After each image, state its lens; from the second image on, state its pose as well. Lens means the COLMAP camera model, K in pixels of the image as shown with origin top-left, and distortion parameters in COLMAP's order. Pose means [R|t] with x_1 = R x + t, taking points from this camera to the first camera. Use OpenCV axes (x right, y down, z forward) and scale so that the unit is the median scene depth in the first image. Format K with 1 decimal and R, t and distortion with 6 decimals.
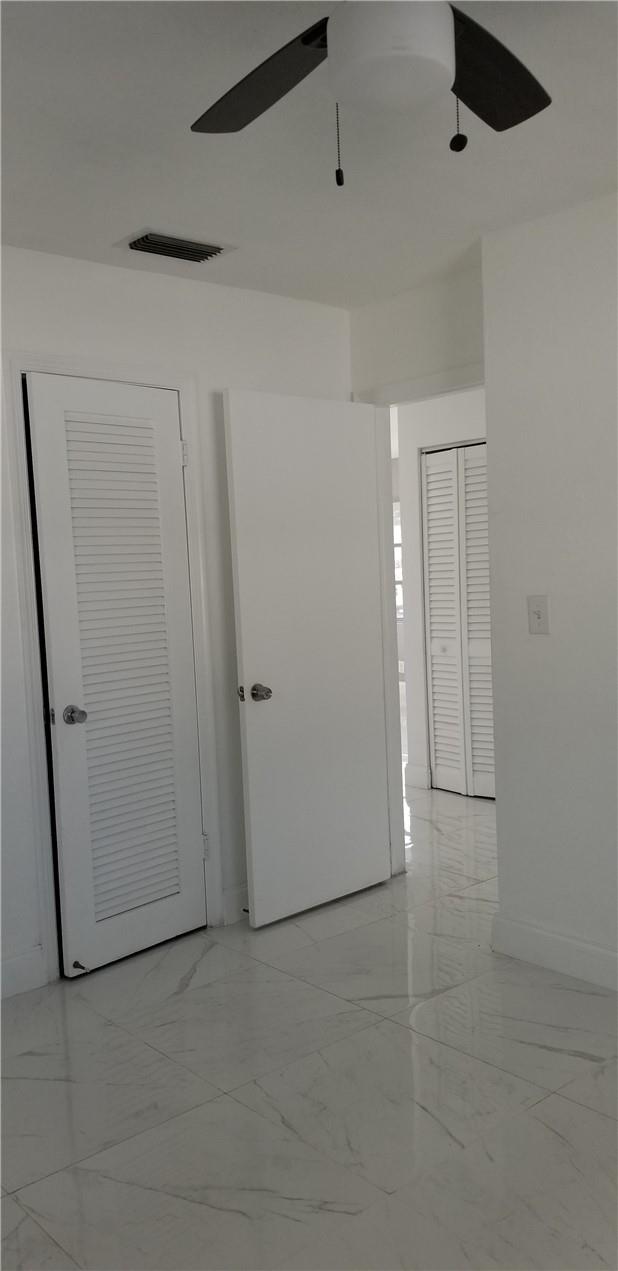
lens RADIAL K [[995.8, 0, 309.0], [0, 995.8, 635.5], [0, 0, 1]] dist [0.107949, -0.181622]
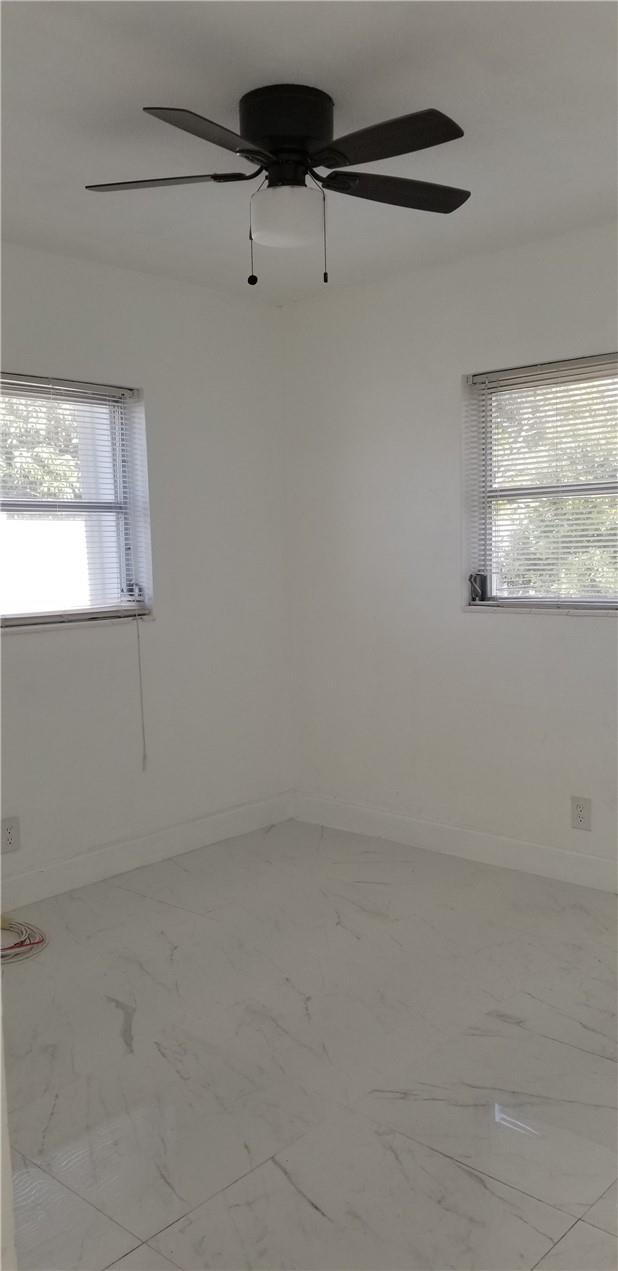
lens RADIAL K [[995.8, 0, 309.0], [0, 995.8, 635.5], [0, 0, 1]] dist [0.107949, -0.181622]
pose [[-0.991056, 0.078254, -0.108091, 0.186185], [0.058308, 0.982535, 0.176707, -0.130442], [0.120032, 0.168824, -0.978310, 1.867941]]
